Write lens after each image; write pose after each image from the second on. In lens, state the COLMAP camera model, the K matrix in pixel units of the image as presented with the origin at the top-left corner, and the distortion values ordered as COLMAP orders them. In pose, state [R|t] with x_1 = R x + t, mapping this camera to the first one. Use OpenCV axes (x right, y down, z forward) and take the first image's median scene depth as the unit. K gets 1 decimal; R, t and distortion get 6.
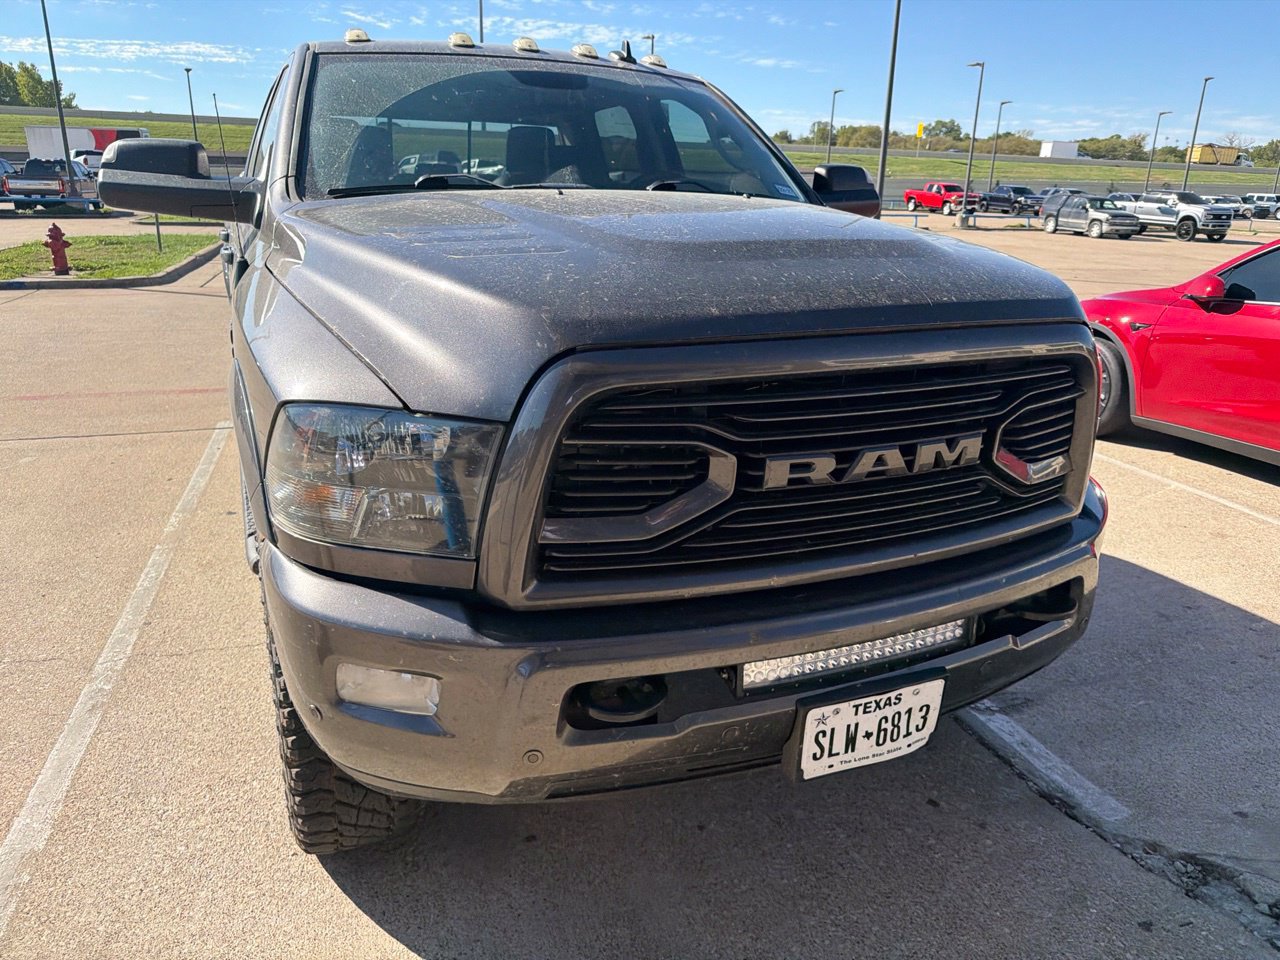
lens RADIAL K [[911.6, 0, 646.4], [0, 911.6, 489.3], [0, 0, 1]] dist [0.003303, -0.004154]
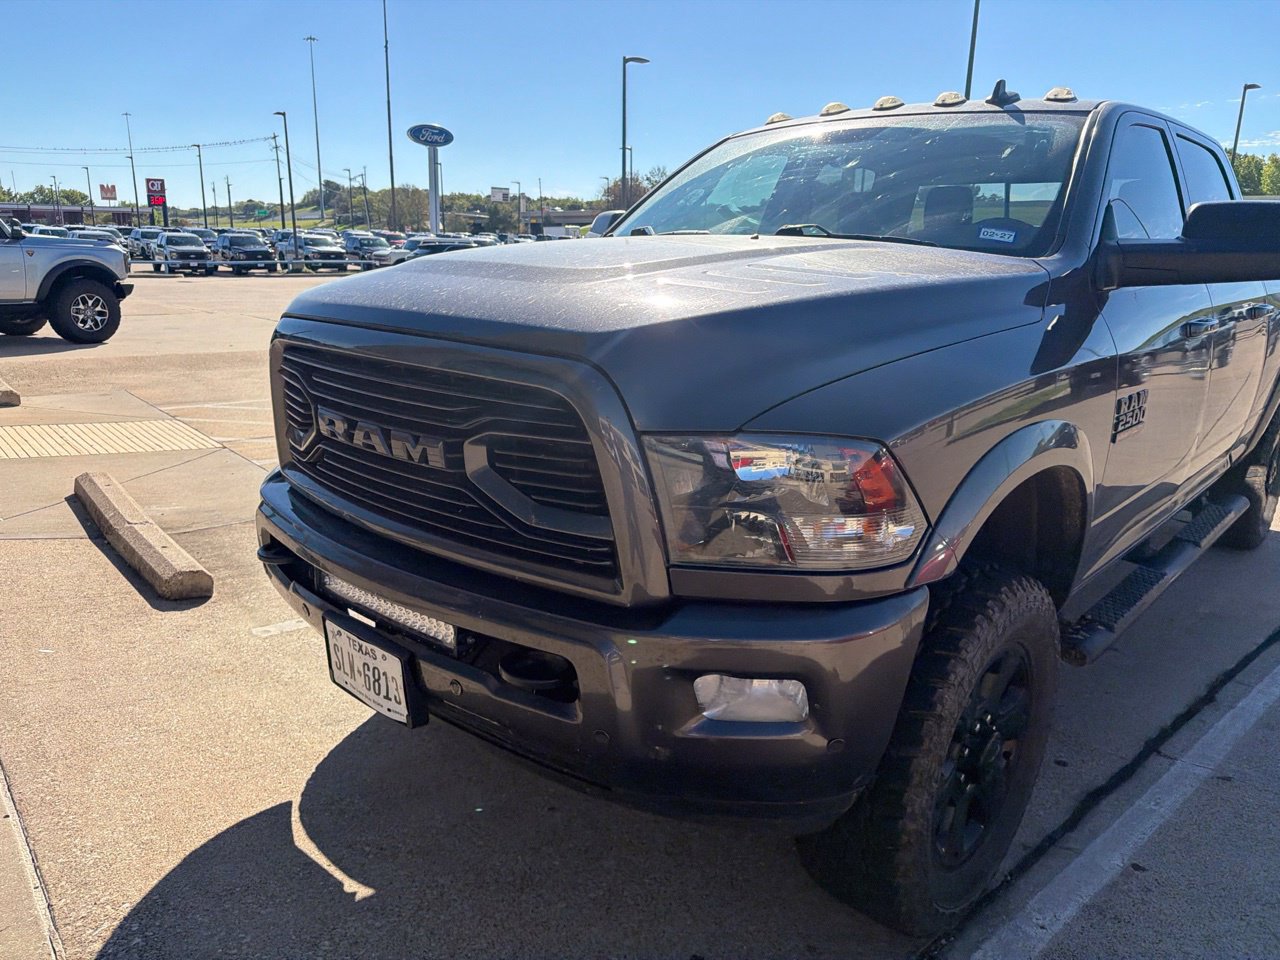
lens RADIAL K [[906.1, 0, 647.4], [0, 906.1, 480.8], [0, 0, 1]] dist [0.036058, -0.049710]
pose [[0.415419, 0.213144, -0.884306, 1.358711], [-0.298505, 0.950267, 0.088814, -0.175069], [0.859256, 0.227075, 0.458384, 0.719245]]
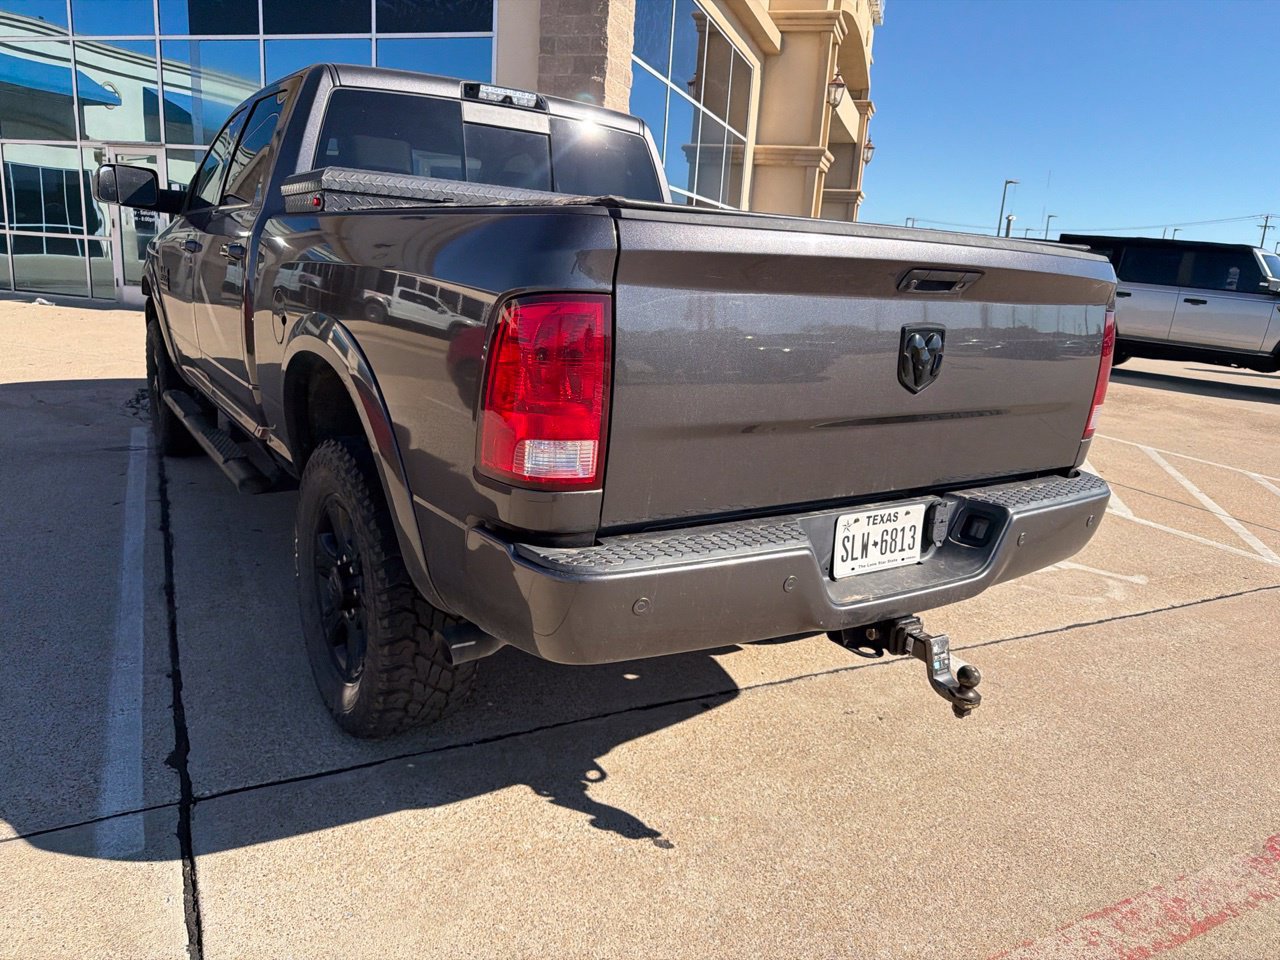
lens RADIAL K [[904.1, 0, 649.9], [0, 904.1, 467.3], [0, 0, 1]] dist [0.038074, -0.045923]
pose [[-0.979394, -0.044281, -0.197042, -0.578128], [-0.141251, 0.847521, 0.511621, -1.566453], [0.144342, 0.528911, -0.836312, 4.963749]]
